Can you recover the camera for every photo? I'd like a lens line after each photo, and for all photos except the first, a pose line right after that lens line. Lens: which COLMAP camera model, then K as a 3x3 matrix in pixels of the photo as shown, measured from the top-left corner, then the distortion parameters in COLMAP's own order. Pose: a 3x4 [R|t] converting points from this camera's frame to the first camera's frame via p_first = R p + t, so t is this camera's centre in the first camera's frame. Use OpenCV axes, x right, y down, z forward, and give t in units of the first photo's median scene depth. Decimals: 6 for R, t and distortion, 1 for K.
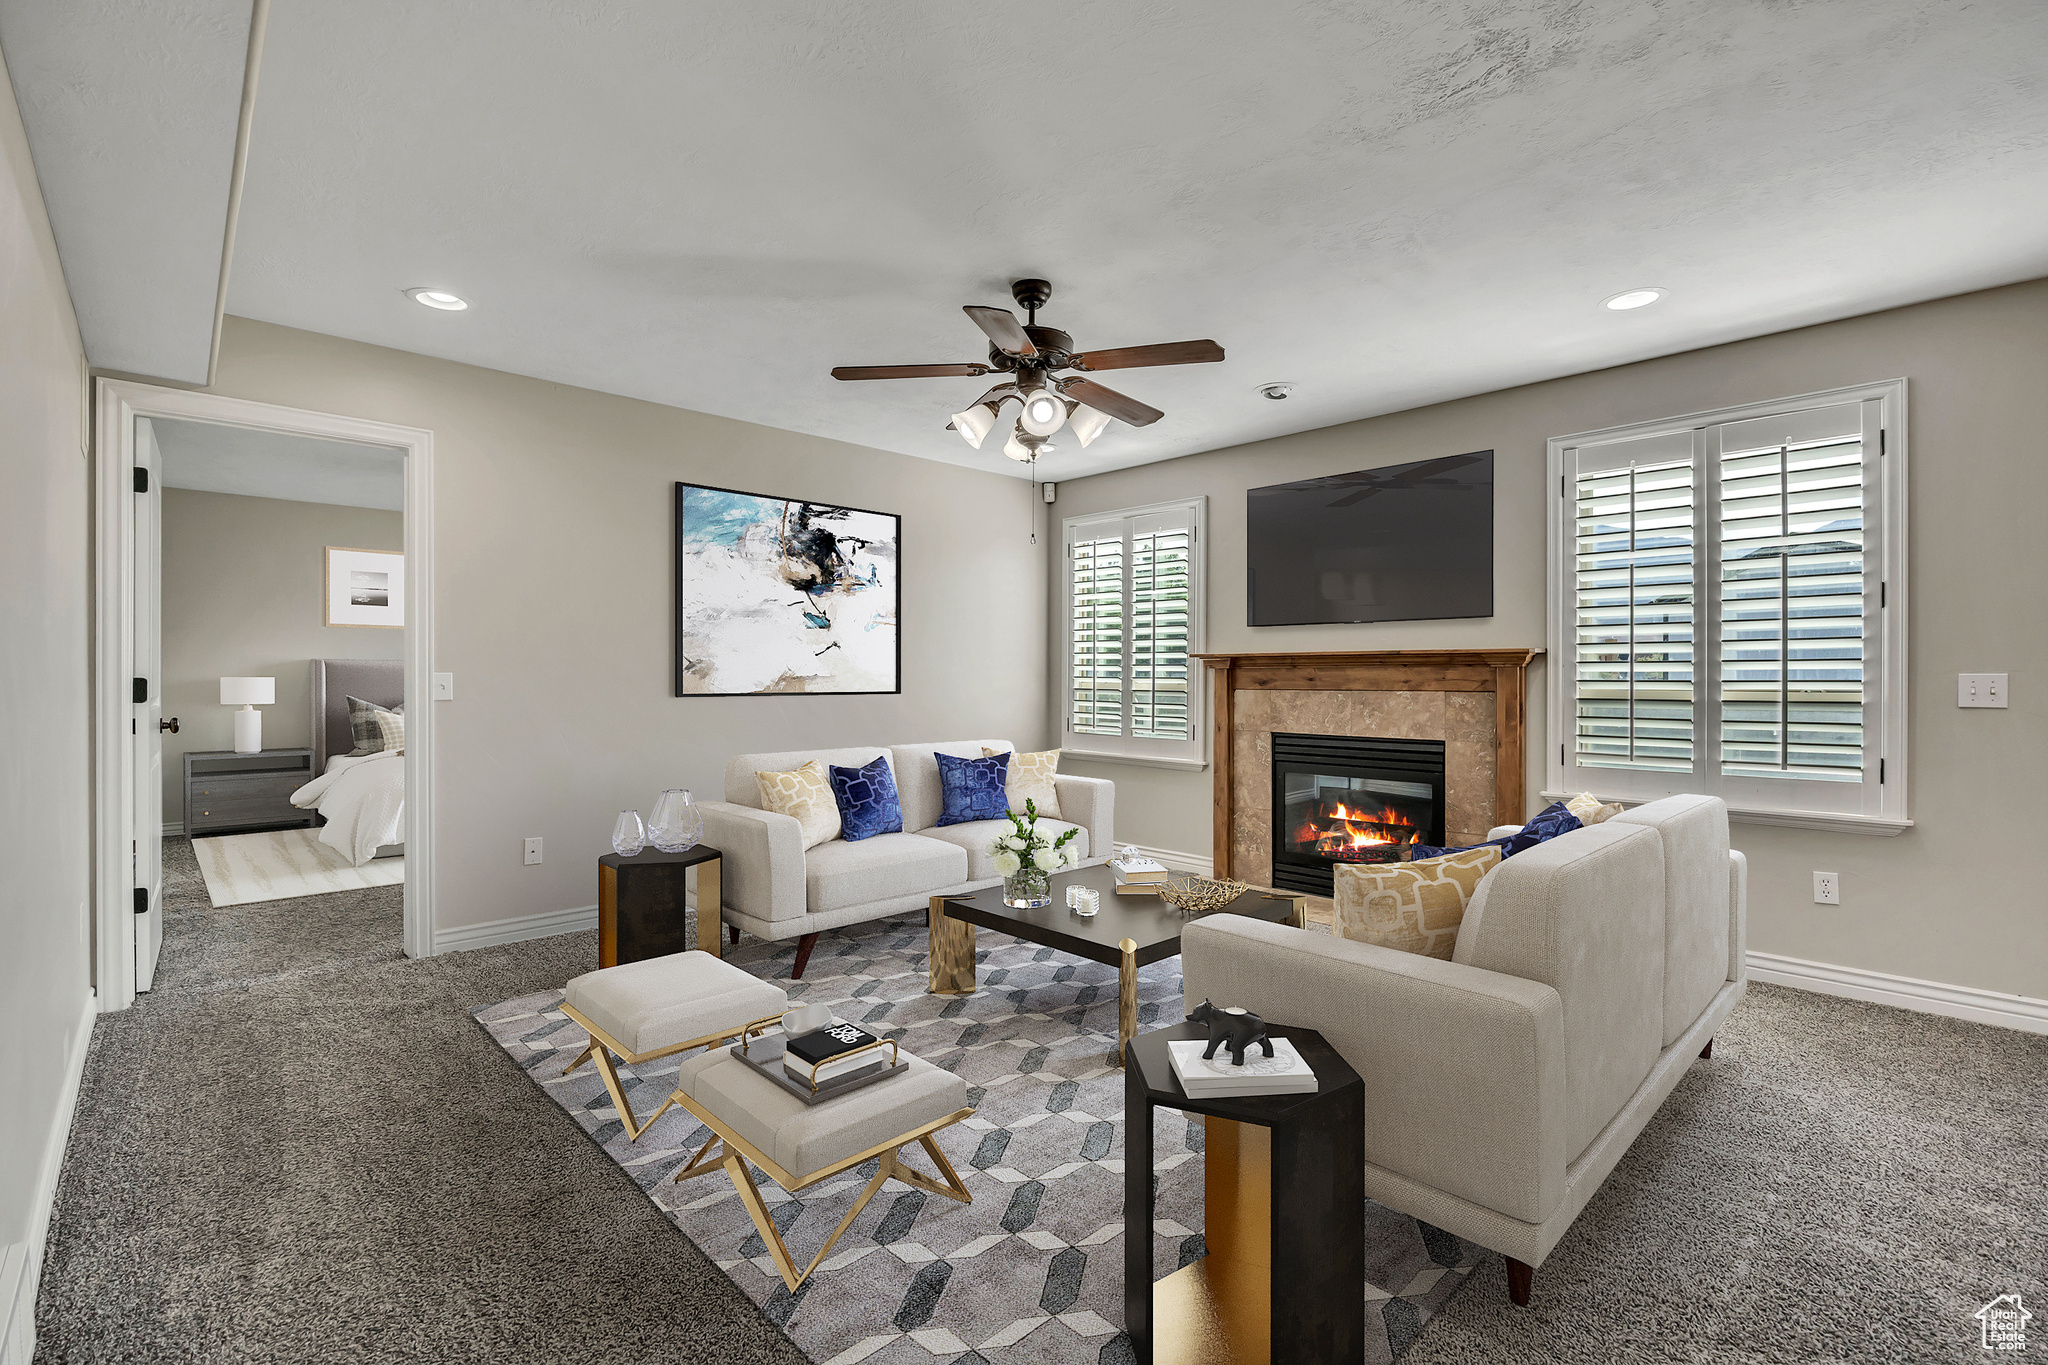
lens RADIAL K [[891.0, 0, 962.1], [0, 891.0, 697.1], [0, 0, 1]] dist [-0.017249, 0.000999]
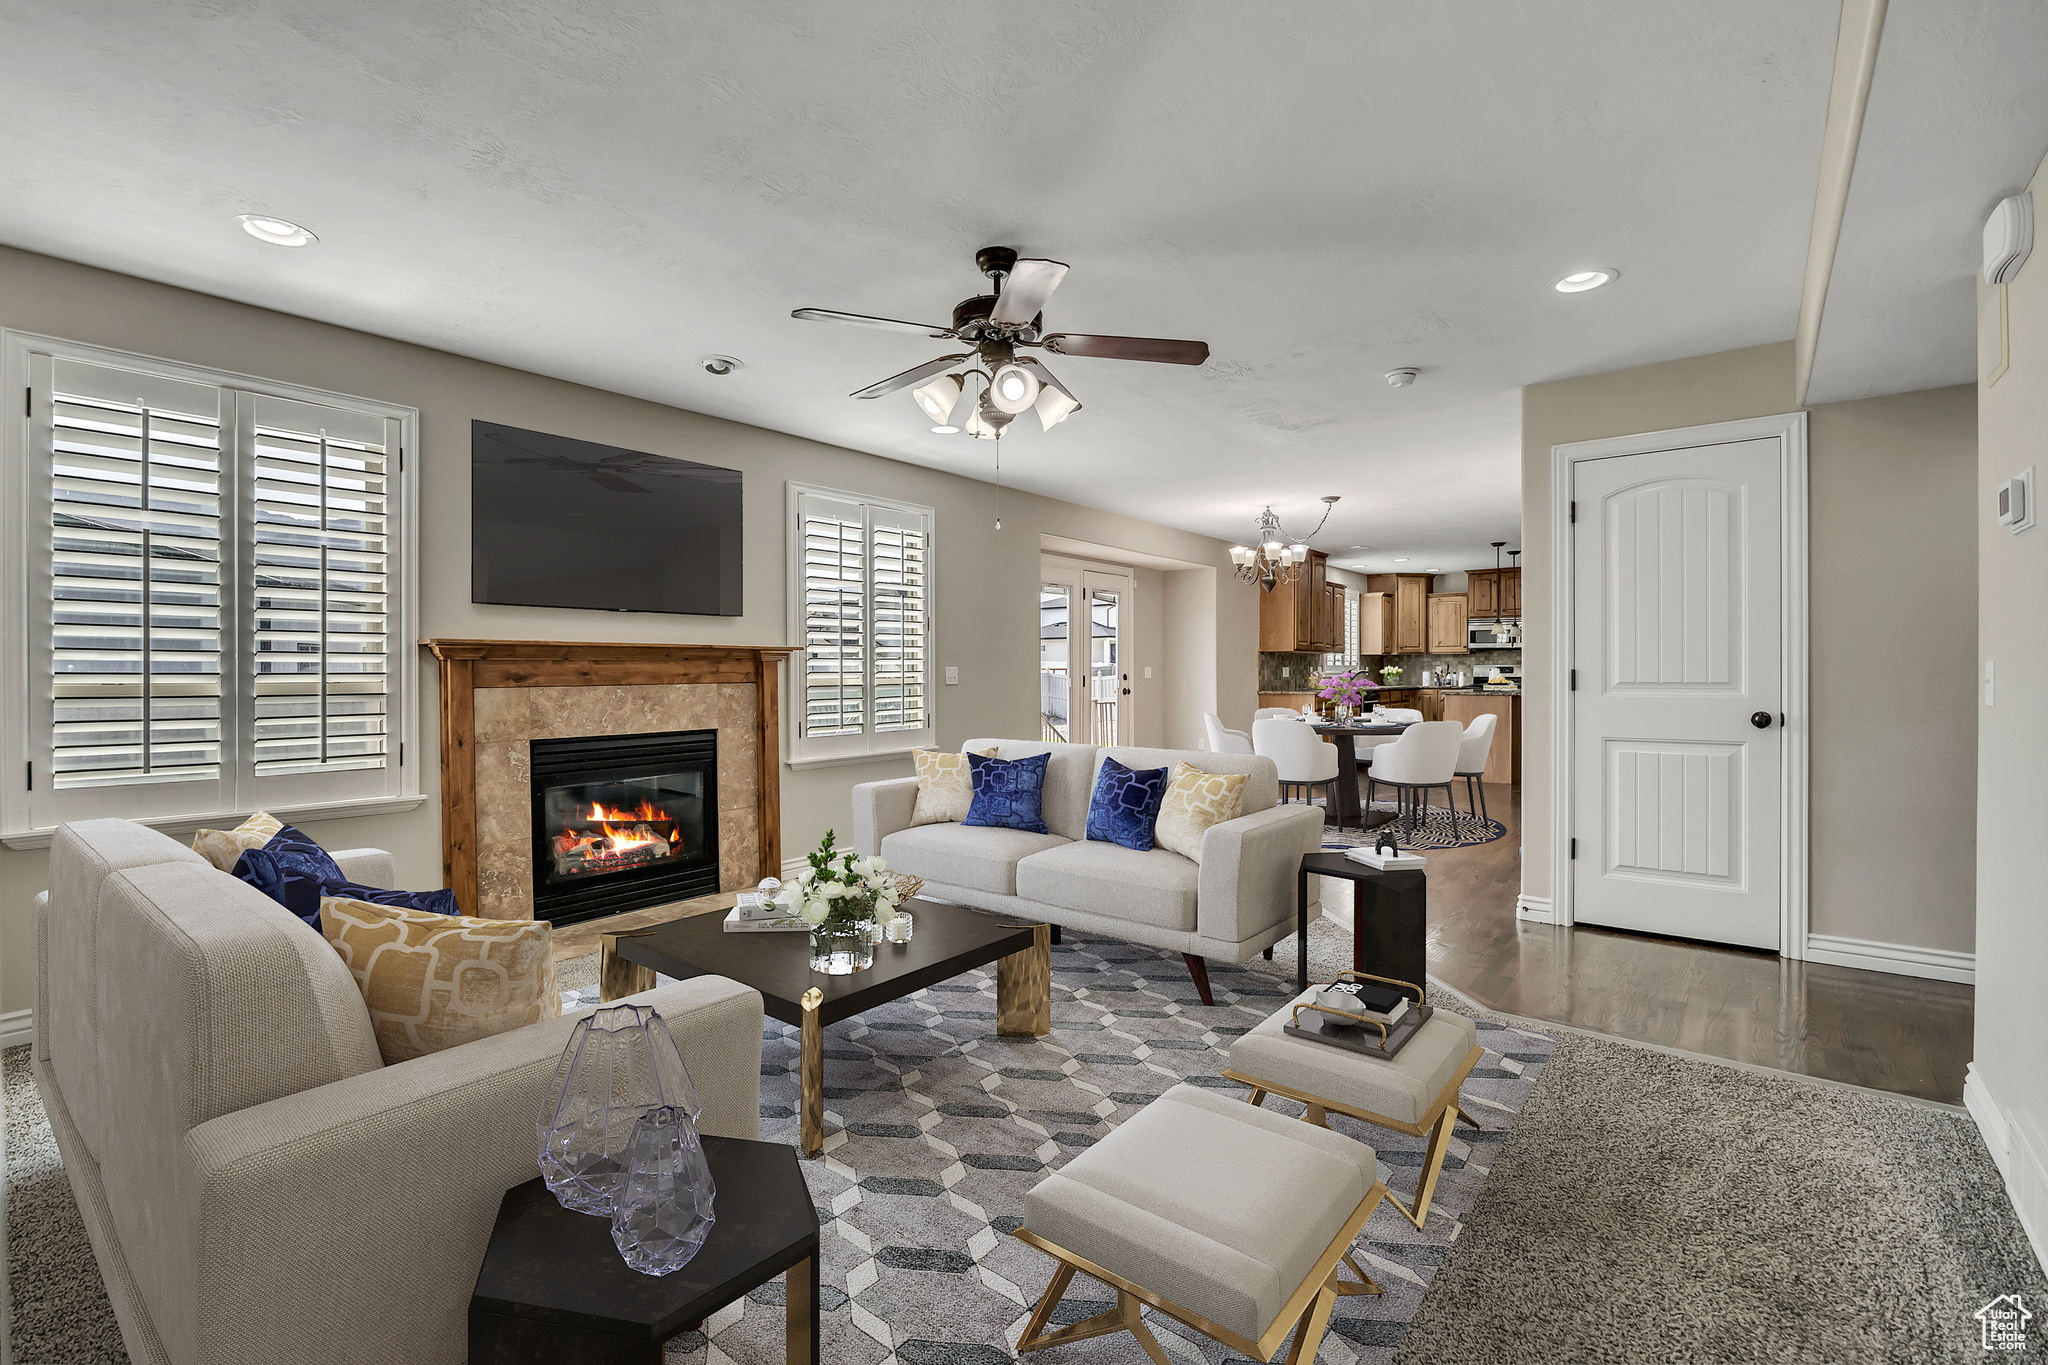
lens RADIAL K [[891.0, 0, 1030.9], [0, 891.0, 676.1], [0, 0, 1]] dist [-0.017249, 0.000999]
pose [[-0.160784, -0.005448, 0.986975, -0.551353], [0.027401, 0.999575, 0.009981, -0.014531], [-0.986609, 0.028649, -0.160566, 0.746913]]
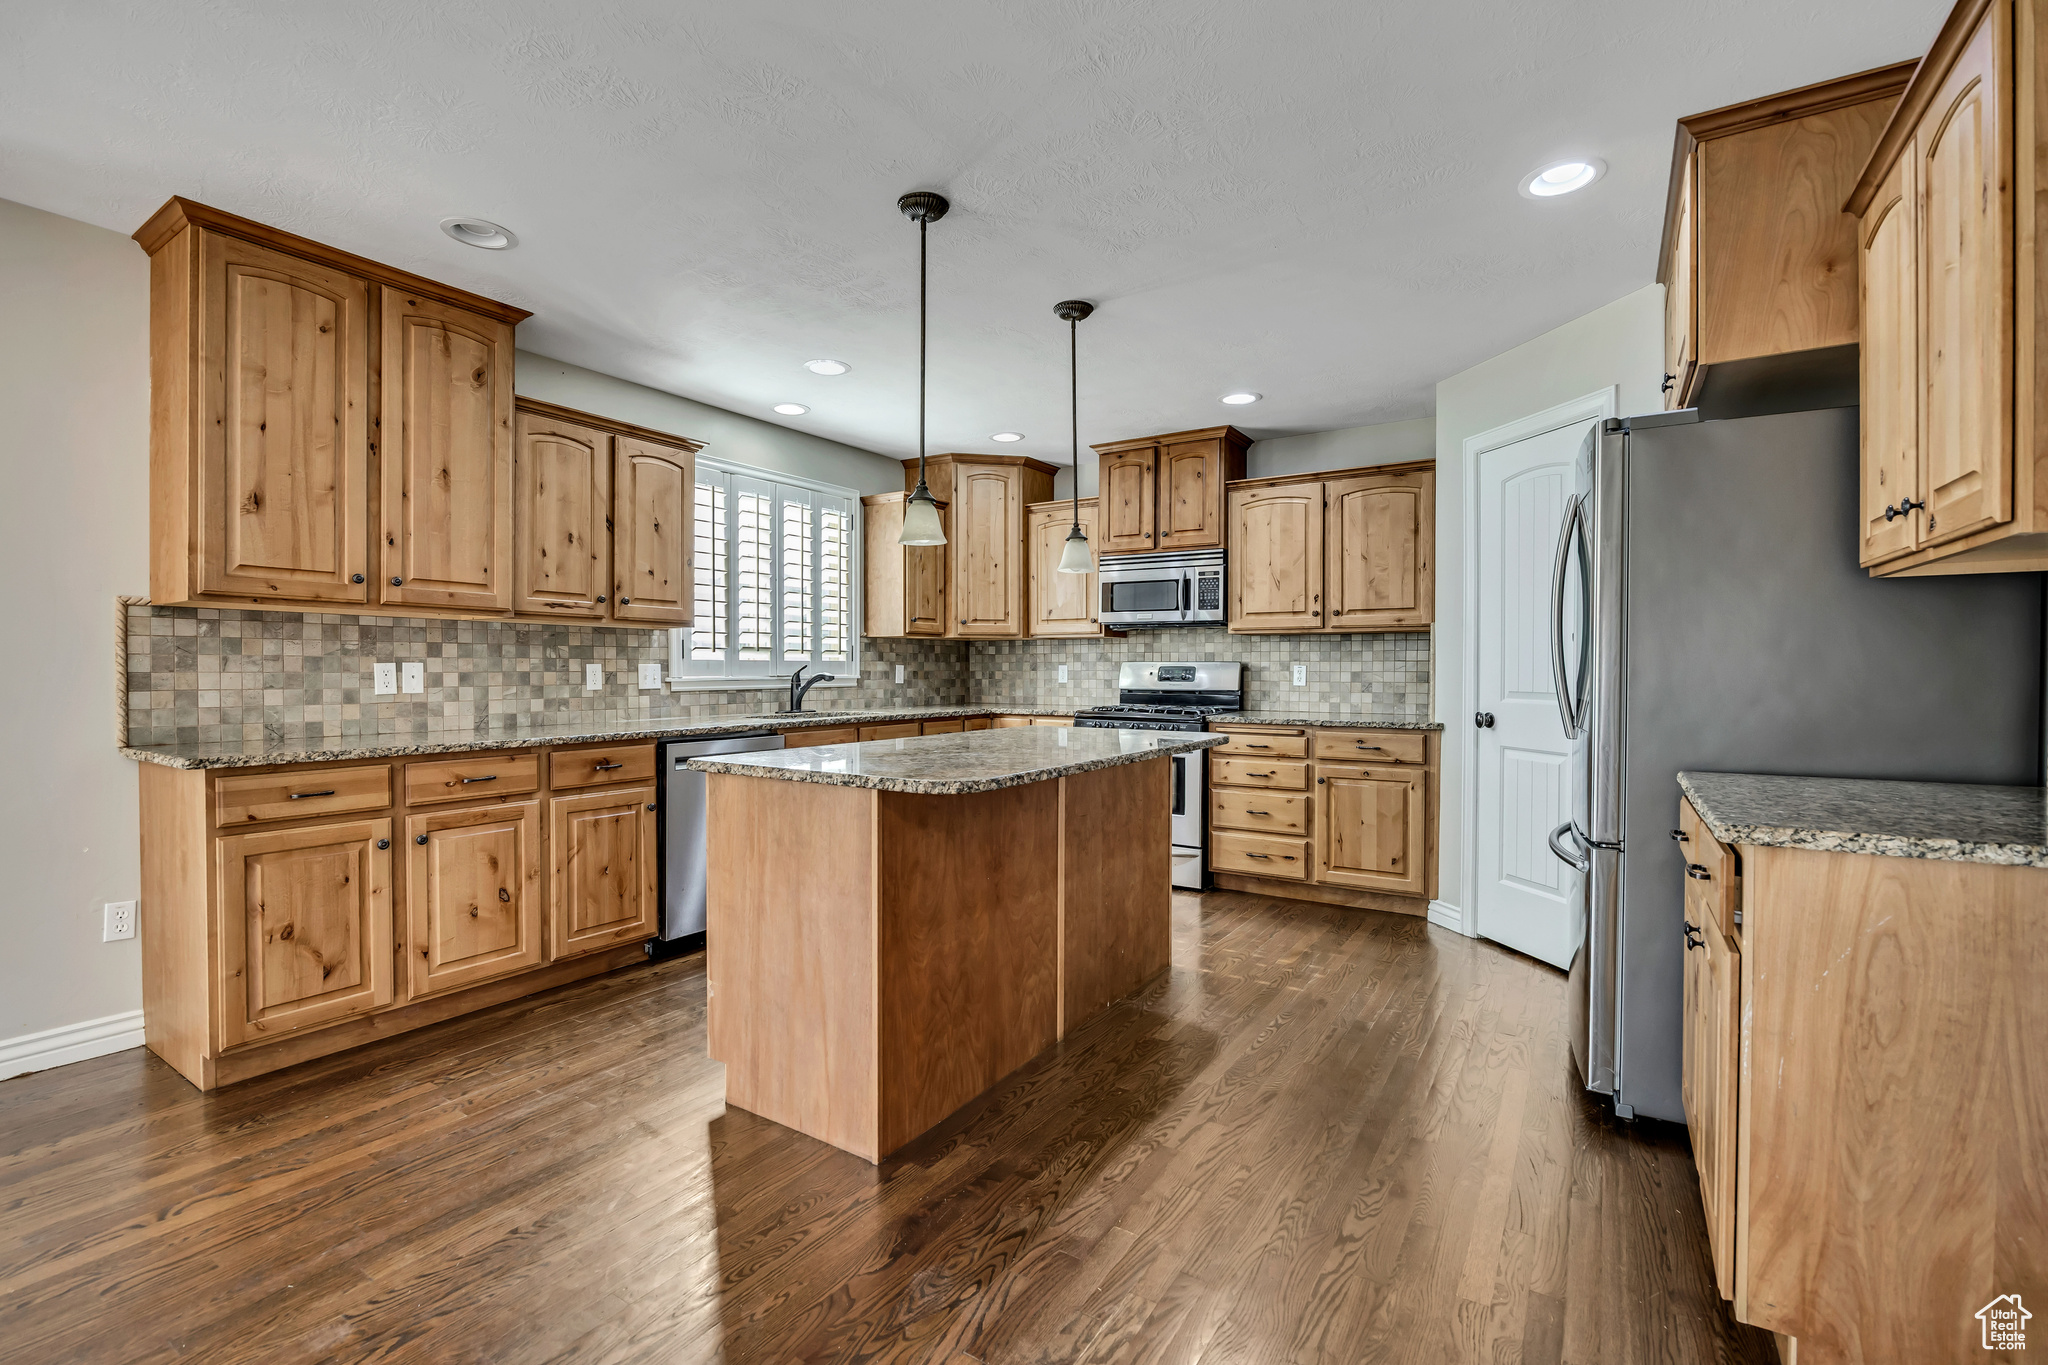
lens RADIAL K [[891.0, 0, 995.7], [0, 891.0, 680.0], [0, 0, 1]] dist [-0.017249, 0.000999]
pose [[-0.263292, -0.011477, 0.964648, 0.728266], [0.021671, 0.999607, 0.017808, 0.013731], [-0.964473, 0.025593, -0.262940, -0.495723]]
